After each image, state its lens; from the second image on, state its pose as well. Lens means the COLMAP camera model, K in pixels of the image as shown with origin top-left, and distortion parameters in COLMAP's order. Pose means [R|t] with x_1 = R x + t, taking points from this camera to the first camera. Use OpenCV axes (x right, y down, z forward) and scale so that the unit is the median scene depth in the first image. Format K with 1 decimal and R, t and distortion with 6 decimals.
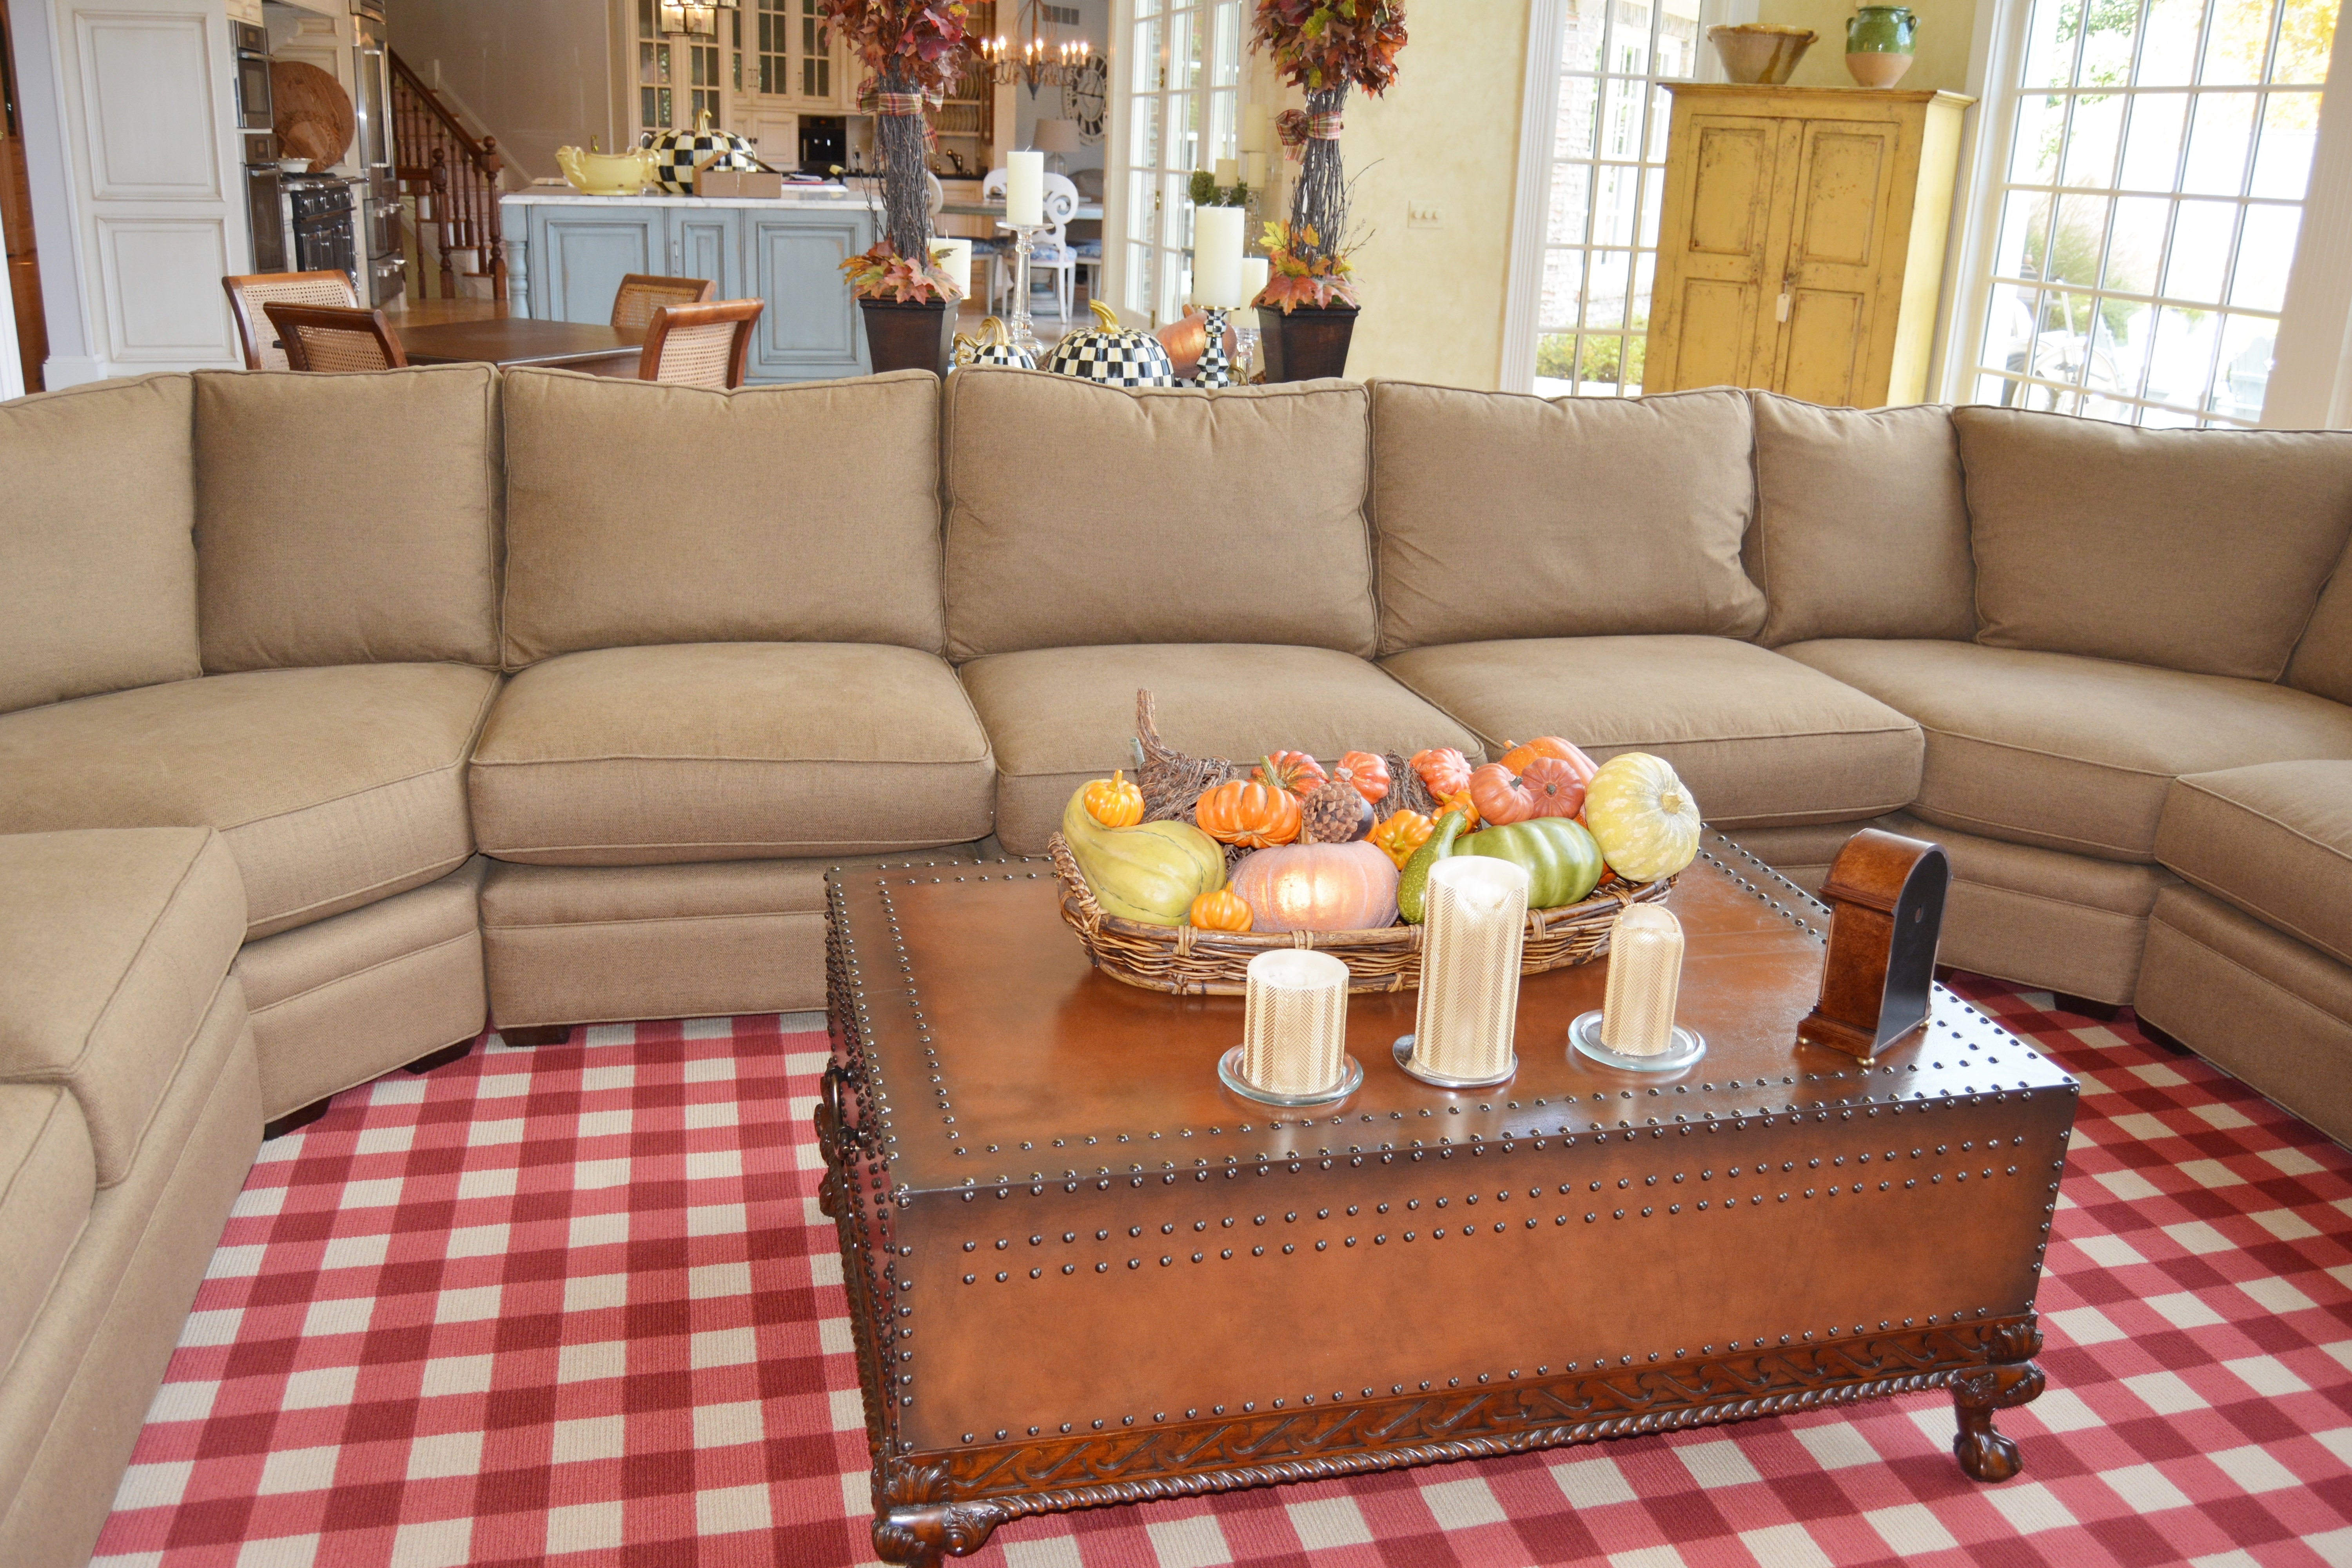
lens RADIAL K [[1960.0, 0, 1172.0], [0, 1960.0, 801.4], [0, 0, 1]] dist [-0.095300, 0.037836]
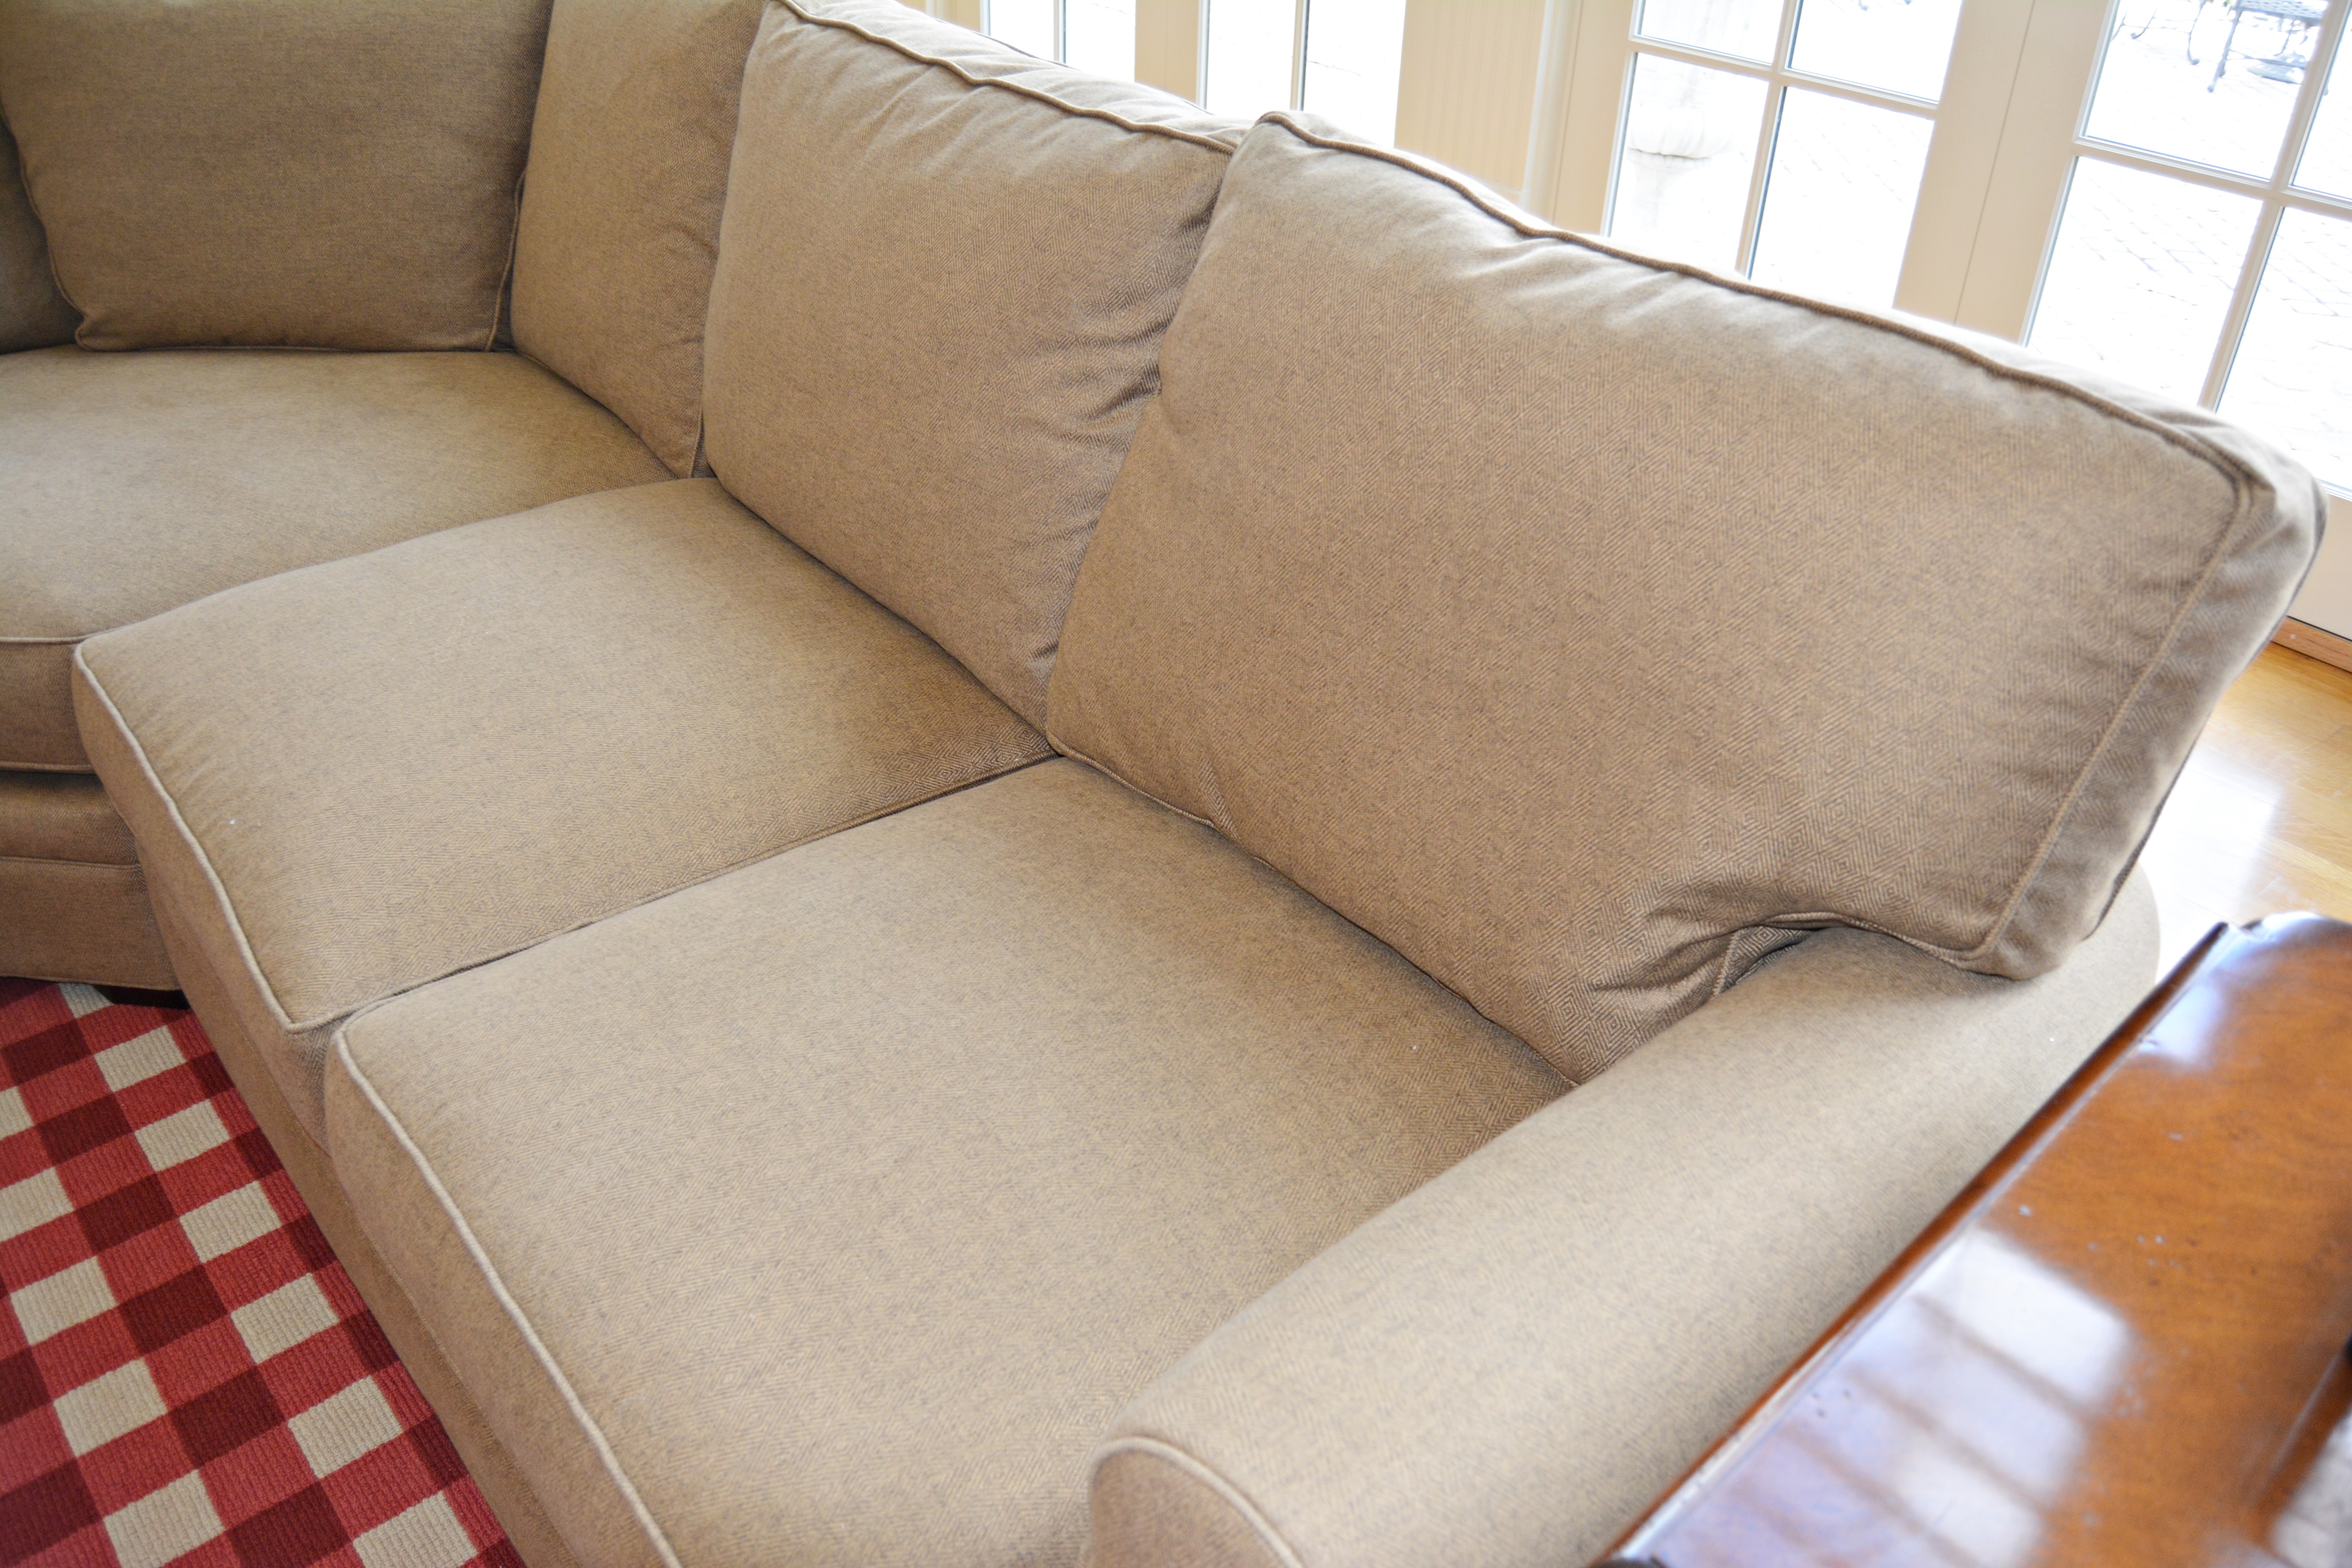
lens RADIAL K [[1846.0, 0, 1171.8], [0, 1846.0, 802.7], [0, 0, 1]] dist [-0.096468, 0.039483]
pose [[0.892391, -0.266704, 0.364014, 0.531264], [0.157074, 0.939797, 0.303494, -0.068981], [-0.423043, -0.213658, 0.880559, 0.333296]]
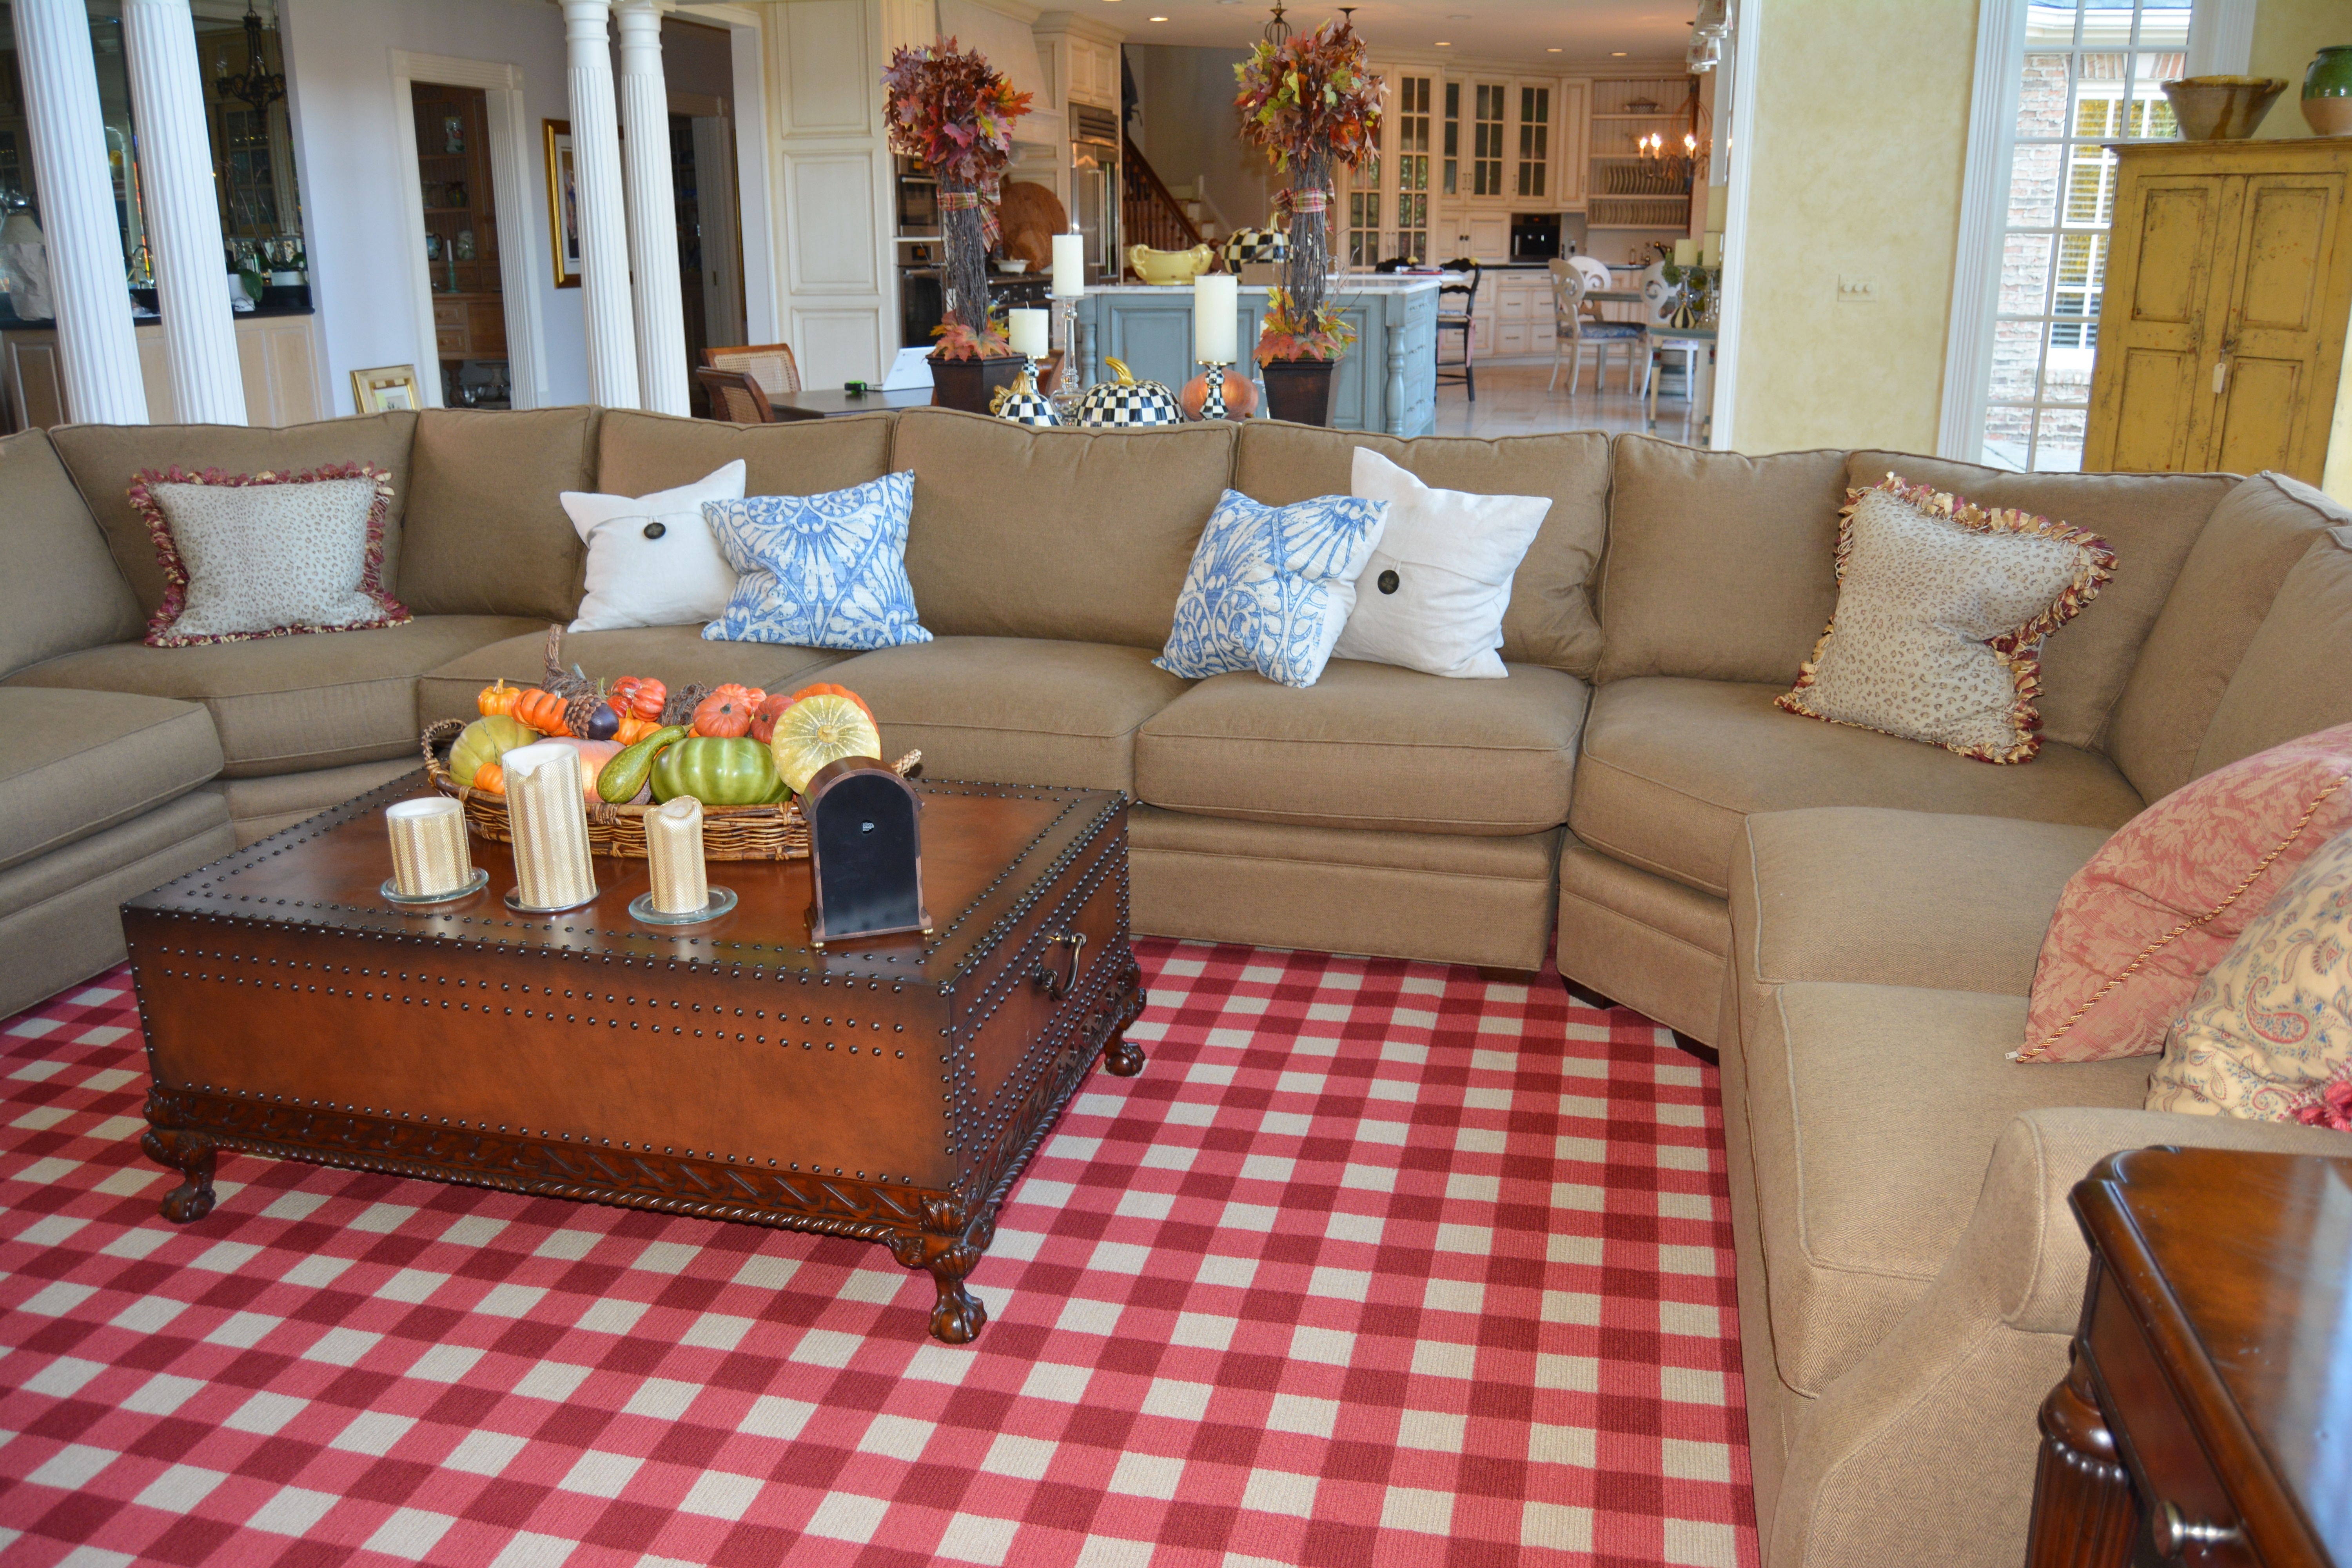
lens RADIAL K [[1846.0, 0, 1170.1], [0, 1846.0, 798.1], [0, 0, 1]] dist [-0.096468, 0.039483]
pose [[0.887779, 0.094158, -0.450537, 0.593160], [-0.109380, 0.993969, -0.007802, 0.016022], [0.447085, 0.056206, 0.892724, 0.038903]]
